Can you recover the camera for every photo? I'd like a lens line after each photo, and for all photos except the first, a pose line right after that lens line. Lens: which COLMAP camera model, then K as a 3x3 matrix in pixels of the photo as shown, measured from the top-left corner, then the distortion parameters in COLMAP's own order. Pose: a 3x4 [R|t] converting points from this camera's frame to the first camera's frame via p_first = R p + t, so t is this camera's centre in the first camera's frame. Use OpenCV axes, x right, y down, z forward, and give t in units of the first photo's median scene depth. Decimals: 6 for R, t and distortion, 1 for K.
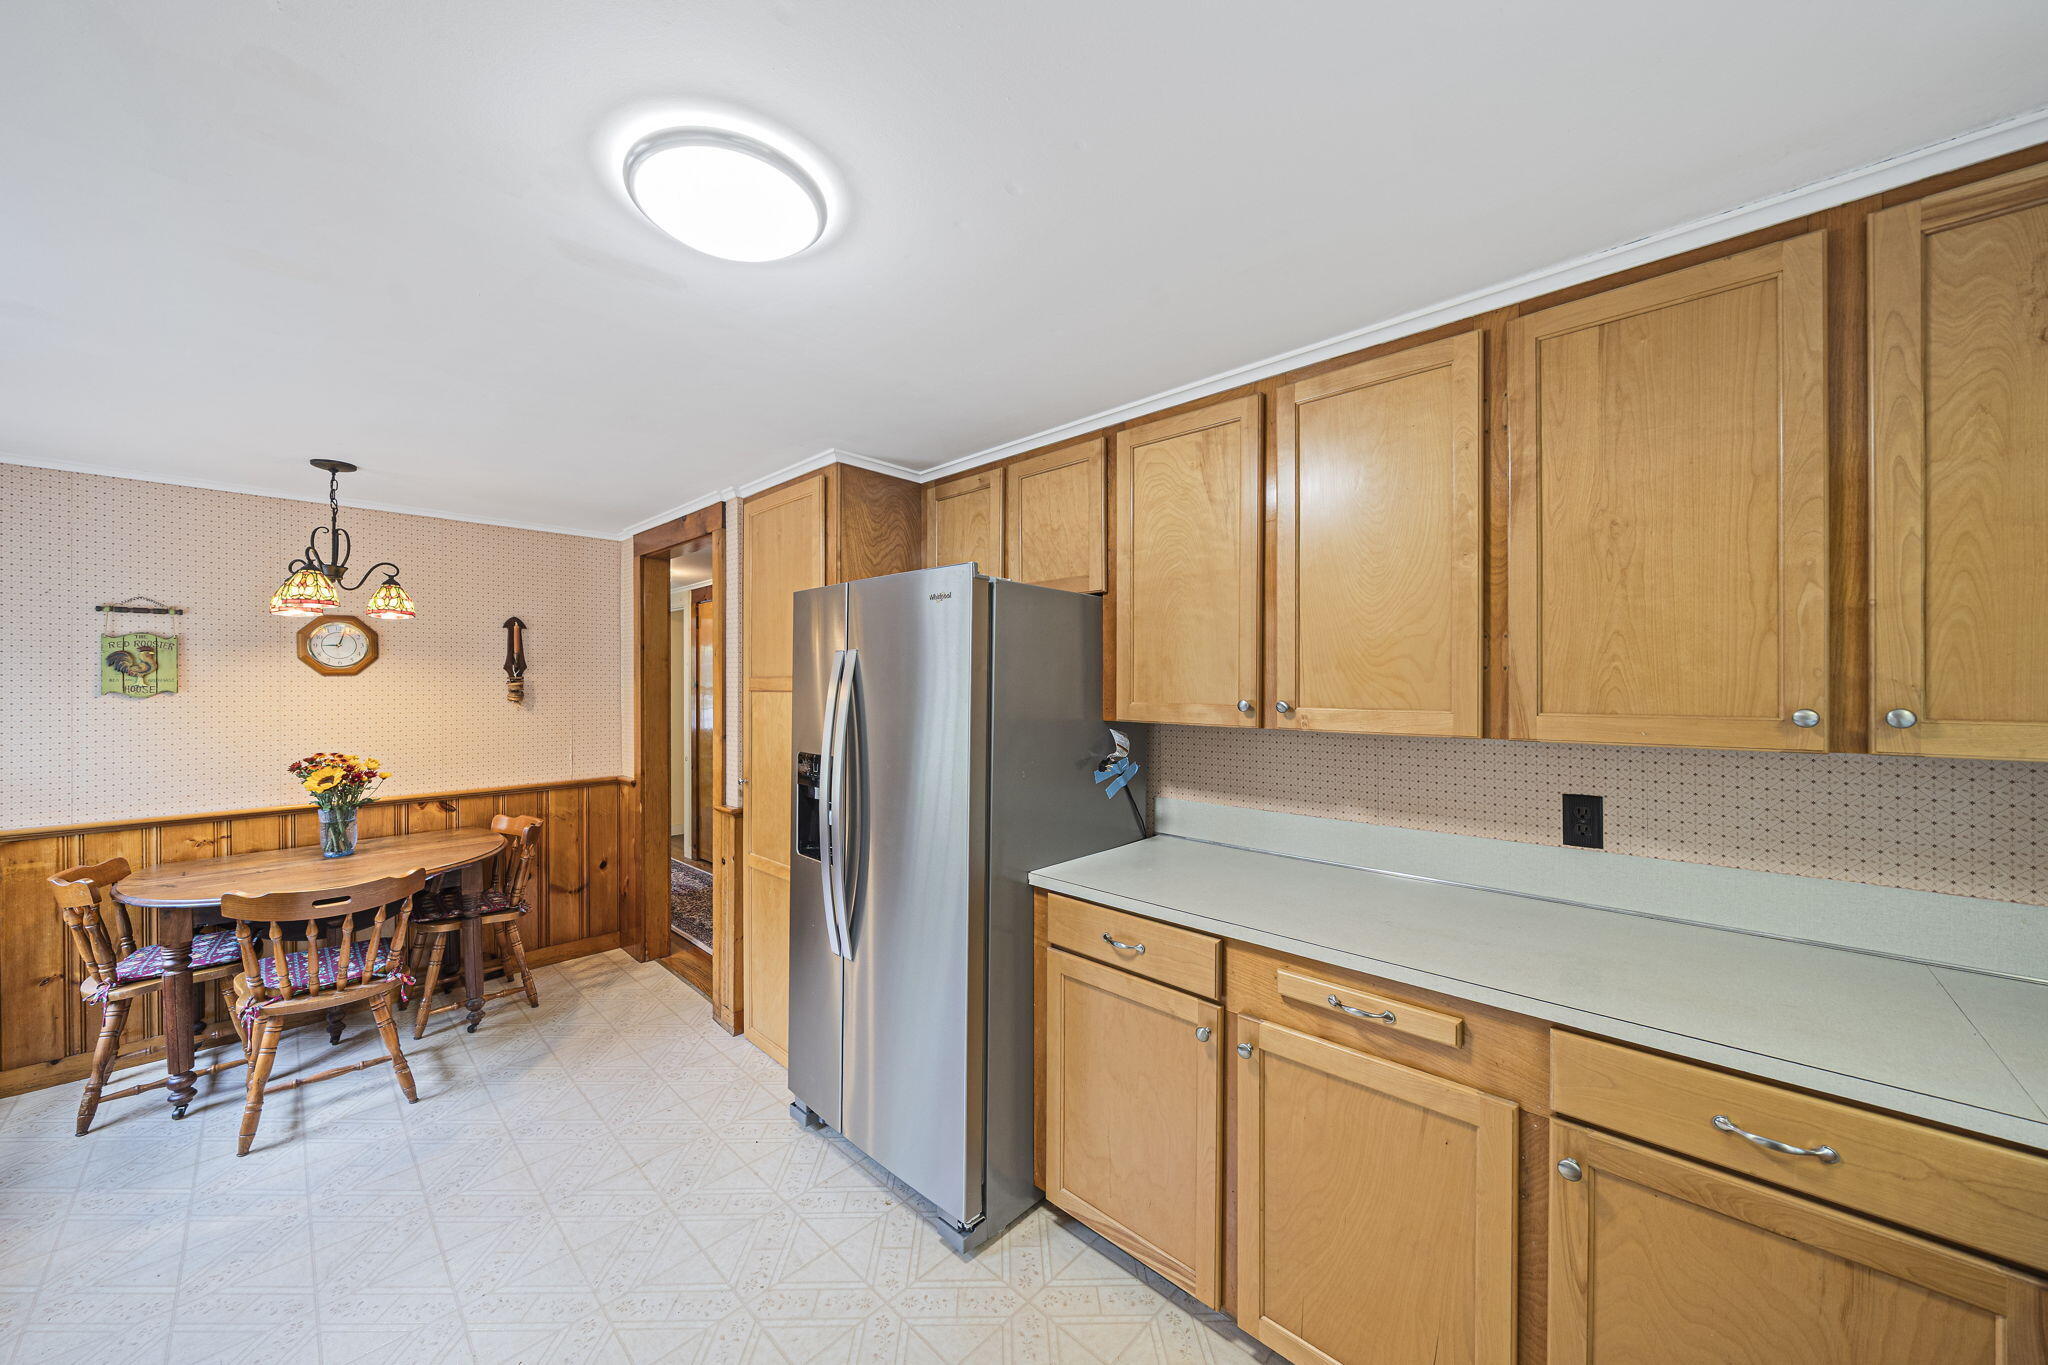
lens RADIAL K [[712.7, 0, 1026.6], [0, 712.7, 683.7], [0, 0, 1]] dist [-0.008737, 0.000730]
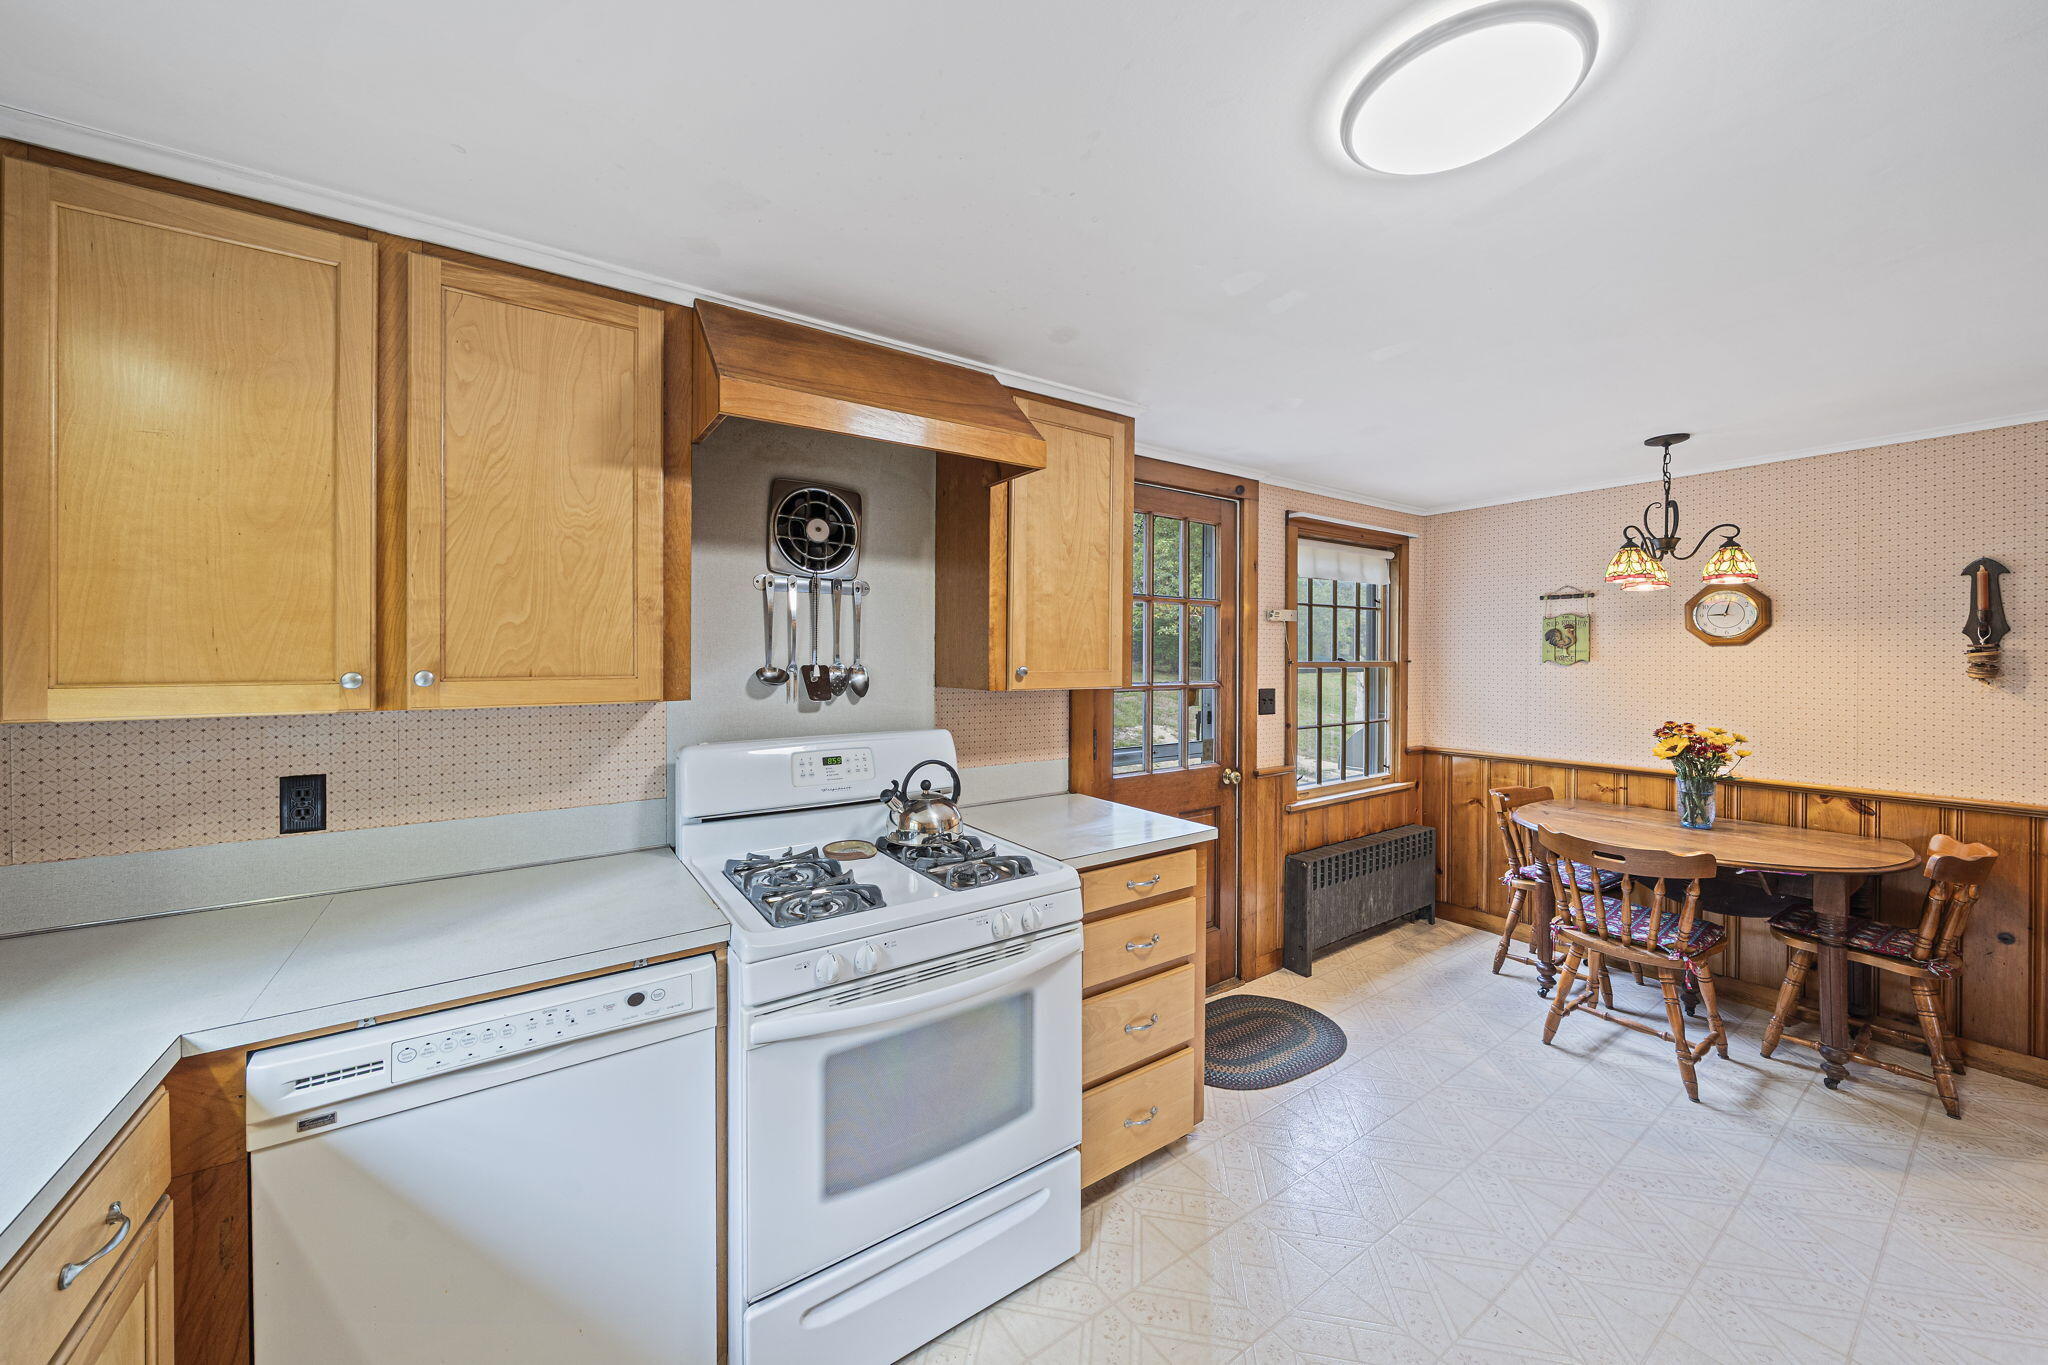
lens RADIAL K [[712.7, 0, 981.6], [0, 712.7, 657.8], [0, 0, 1]] dist [-0.008737, 0.000730]
pose [[-0.233865, 0.001999, -0.972267, 0.232322], [-0.001218, 0.999996, 0.002349, 0.004610], [0.972268, 0.001734, -0.233862, 0.268338]]
